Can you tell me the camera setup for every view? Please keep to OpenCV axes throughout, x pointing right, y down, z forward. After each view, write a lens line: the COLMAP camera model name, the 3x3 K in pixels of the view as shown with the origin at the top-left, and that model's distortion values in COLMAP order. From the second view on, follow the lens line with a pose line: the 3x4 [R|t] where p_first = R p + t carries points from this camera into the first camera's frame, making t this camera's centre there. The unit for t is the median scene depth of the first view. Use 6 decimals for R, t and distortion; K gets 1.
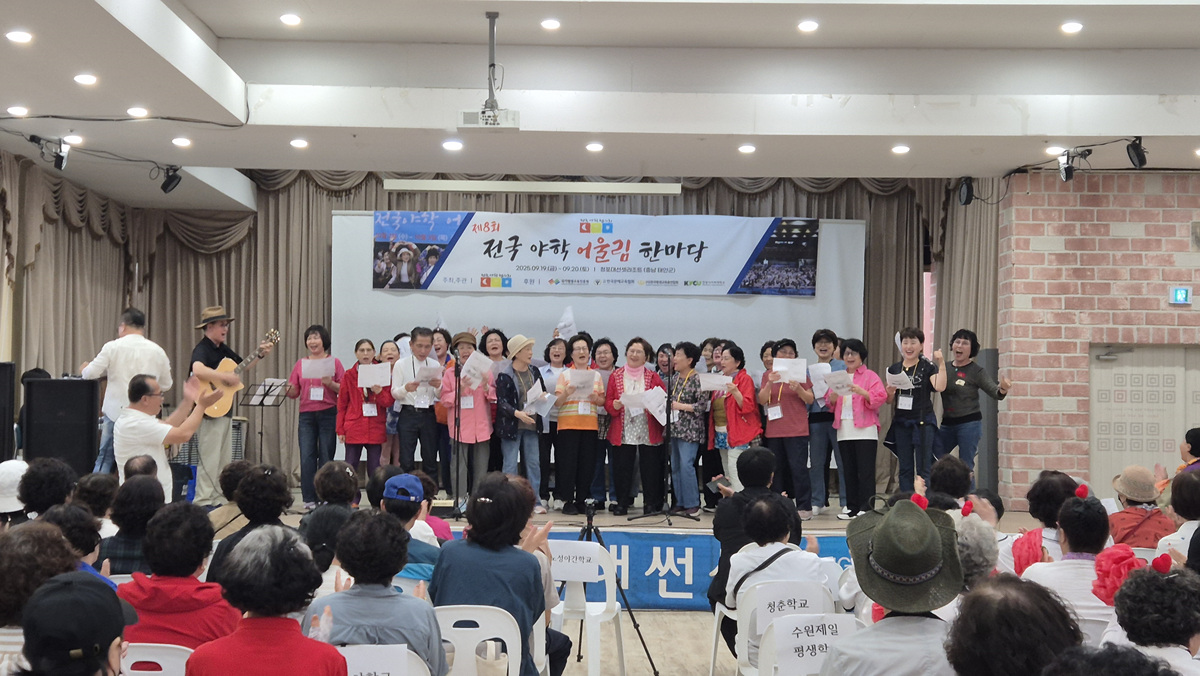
lens RADIAL K [[1667.1, 0, 565.9], [0, 1667.1, 359.8], [0, 0, 1]] dist [0.105812, -0.099525]
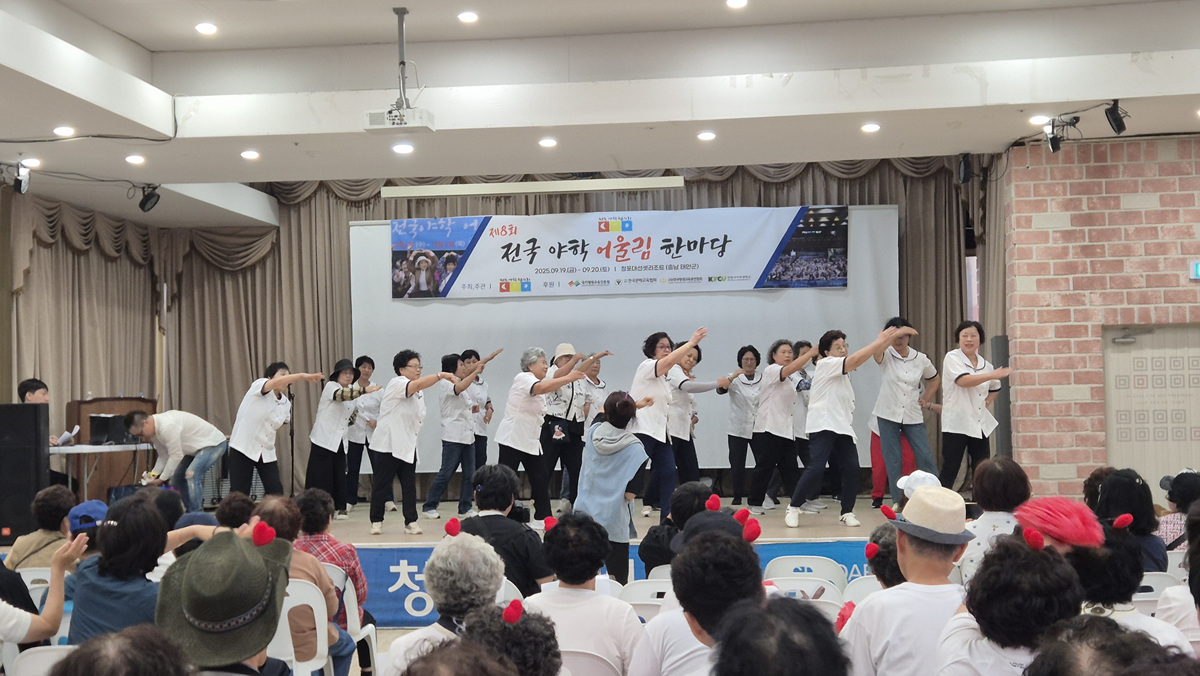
lens RADIAL K [[1667.1, 0, 565.9], [0, 1667.1, 359.8], [0, 0, 1]] dist [0.105812, -0.099525]
pose [[0.991514, -0.037402, -0.124501, 0.112108], [0.037130, 0.999300, -0.004501, 0.001693], [0.124582, -0.000160, 0.992209, 0.038314]]
